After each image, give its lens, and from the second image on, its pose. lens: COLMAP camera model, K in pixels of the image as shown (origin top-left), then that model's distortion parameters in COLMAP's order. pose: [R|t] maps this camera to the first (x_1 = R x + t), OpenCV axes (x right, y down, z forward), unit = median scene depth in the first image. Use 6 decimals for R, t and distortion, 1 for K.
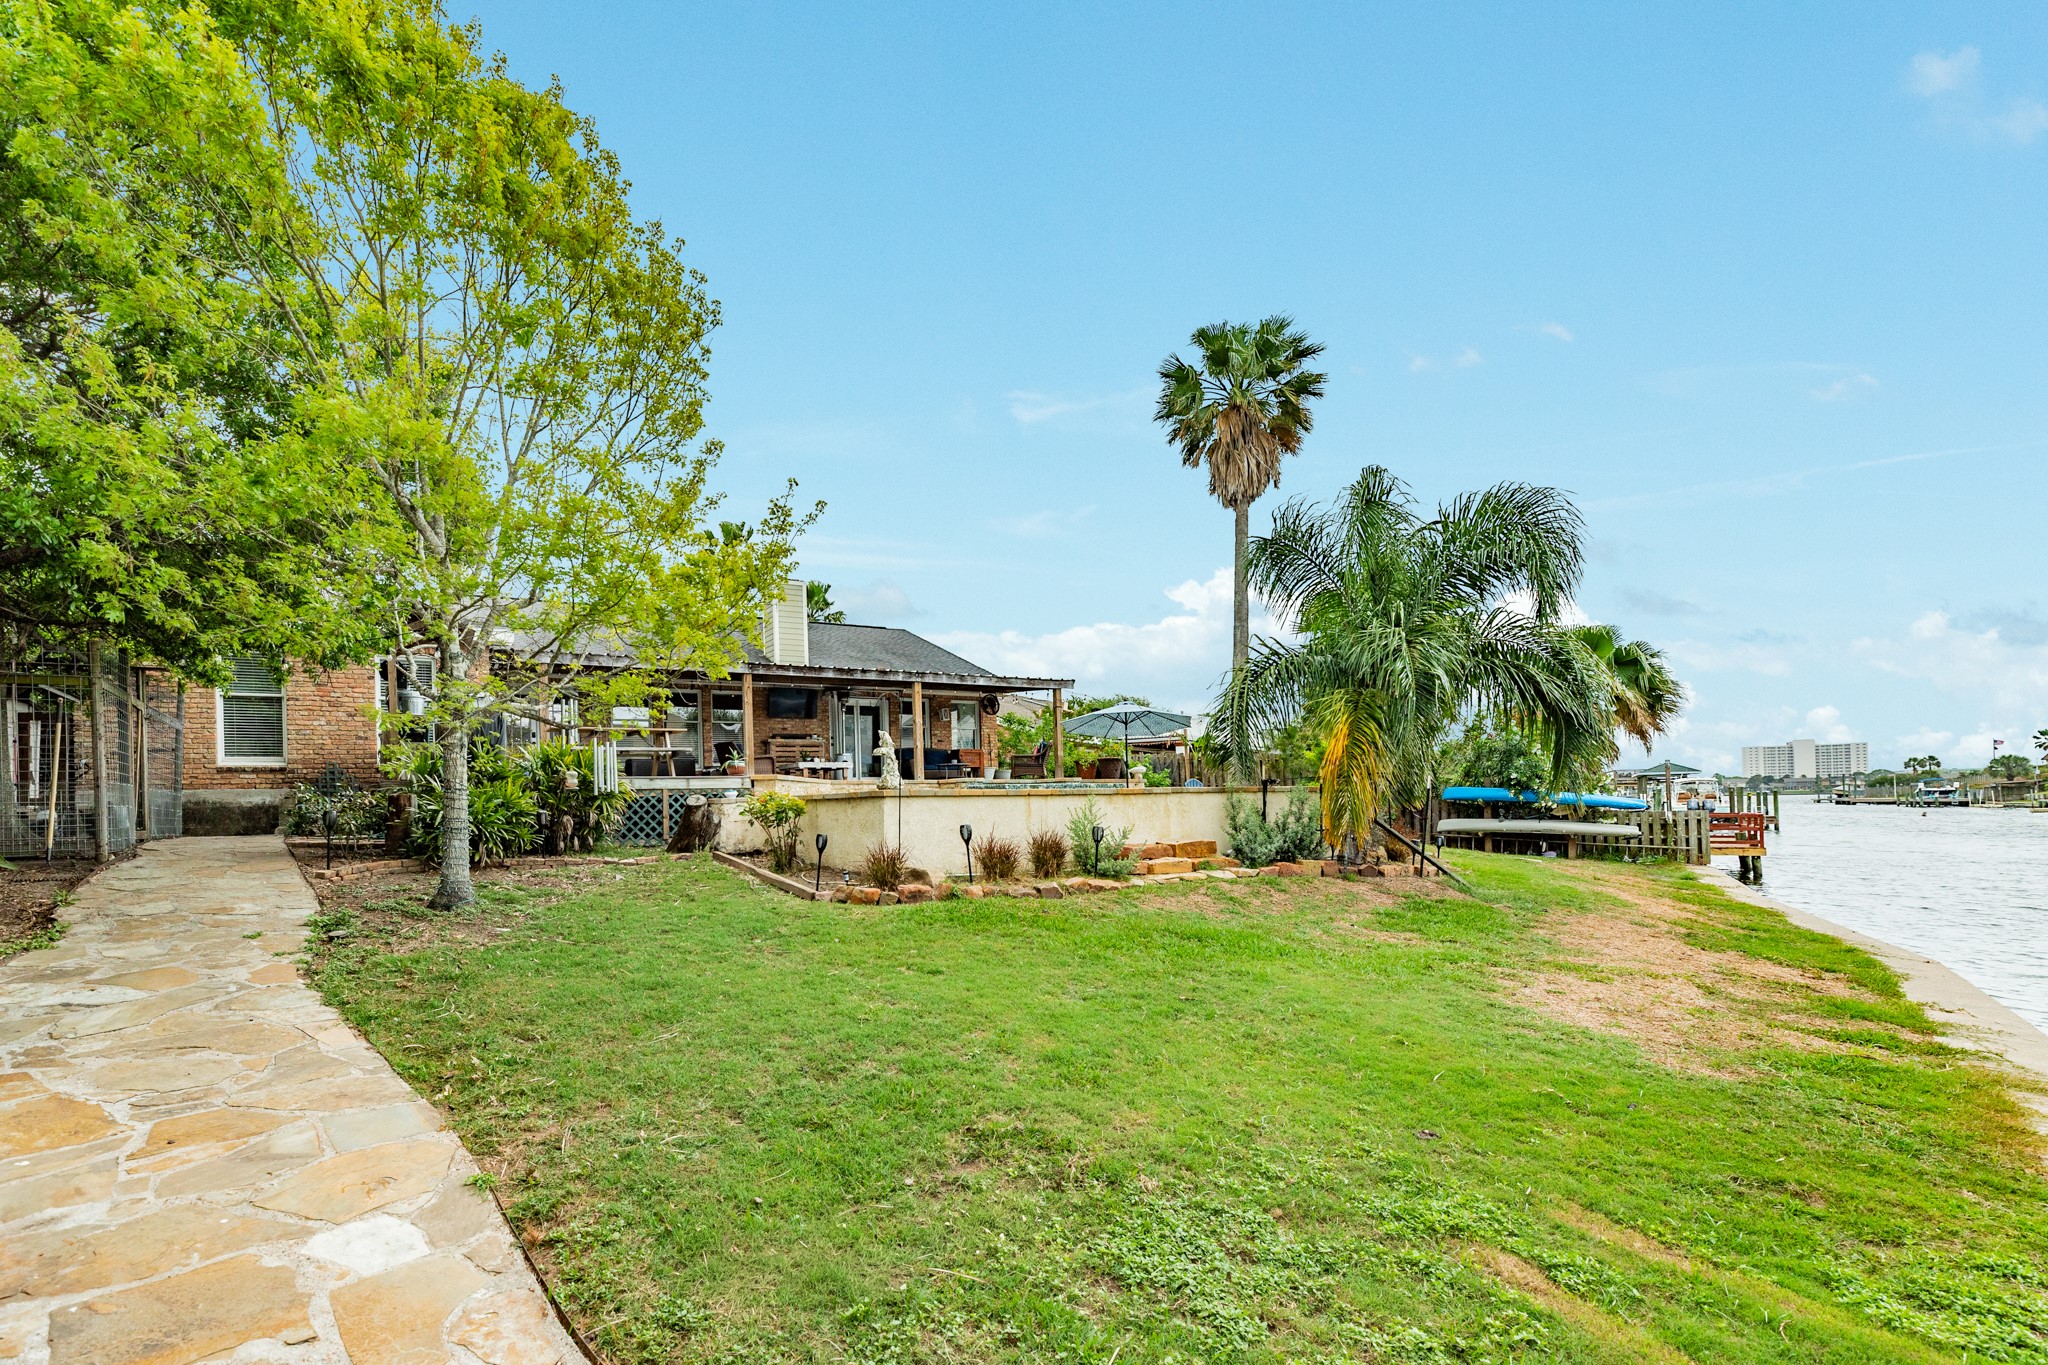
lens RADIAL K [[934.5, 0, 911.5], [0, 934.5, 809.9], [0, 0, 1]] dist [-0.002370, 0.002238]
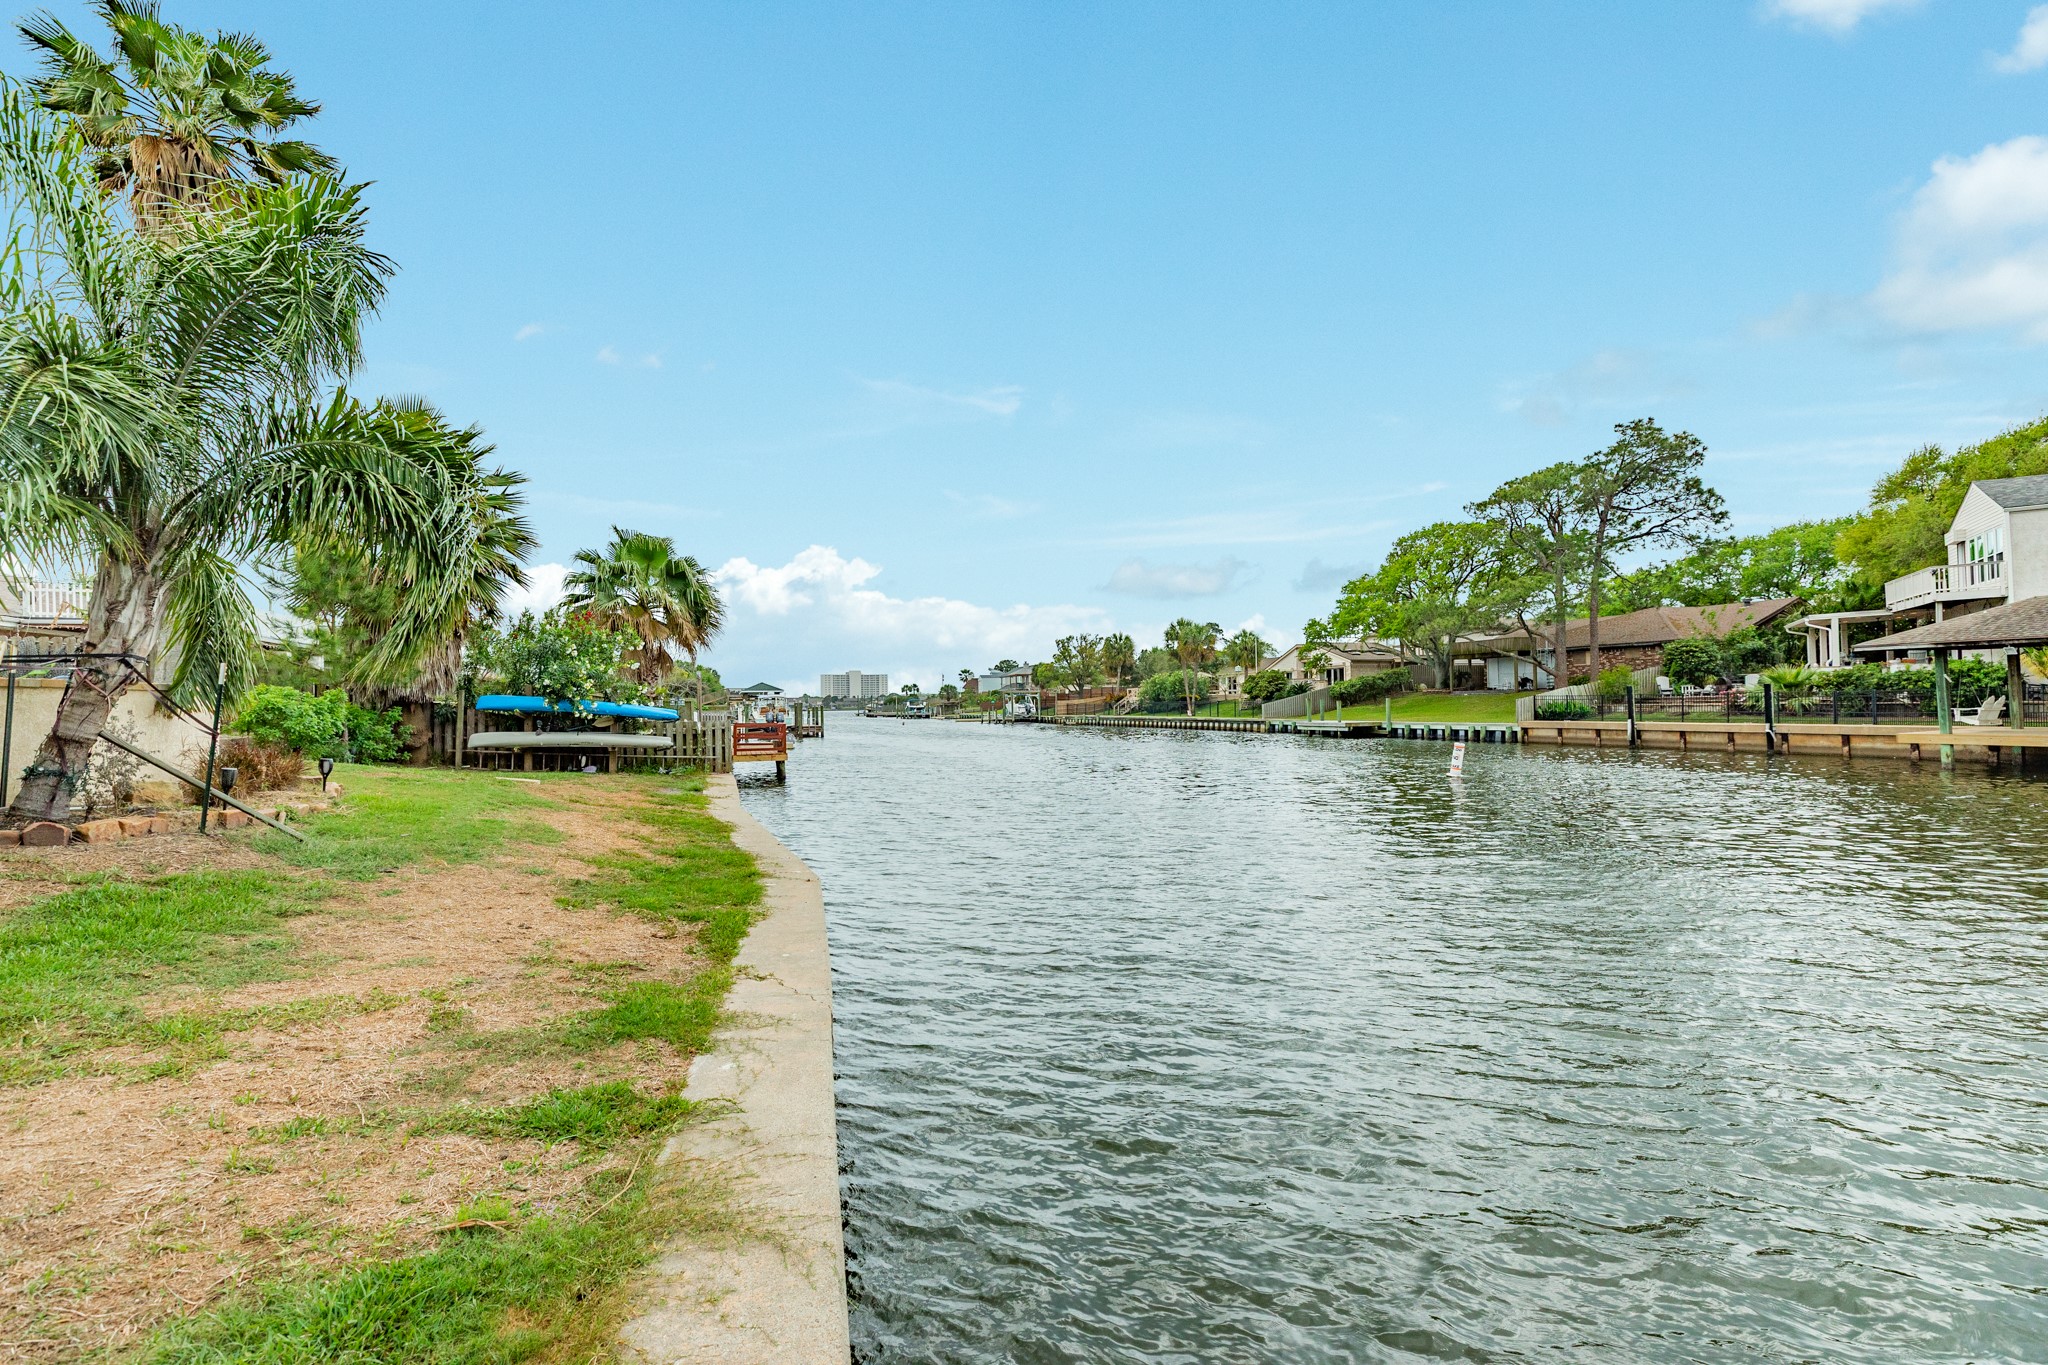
lens RADIAL K [[934.5, 0, 1021.0], [0, 934.5, 688.6], [0, 0, 1]] dist [-0.002370, 0.002238]
pose [[0.588304, 0.022022, 0.808340, 0.176524], [0.008840, 0.999394, -0.033661, 0.002484], [-0.808592, 0.026949, 0.587753, 0.108735]]
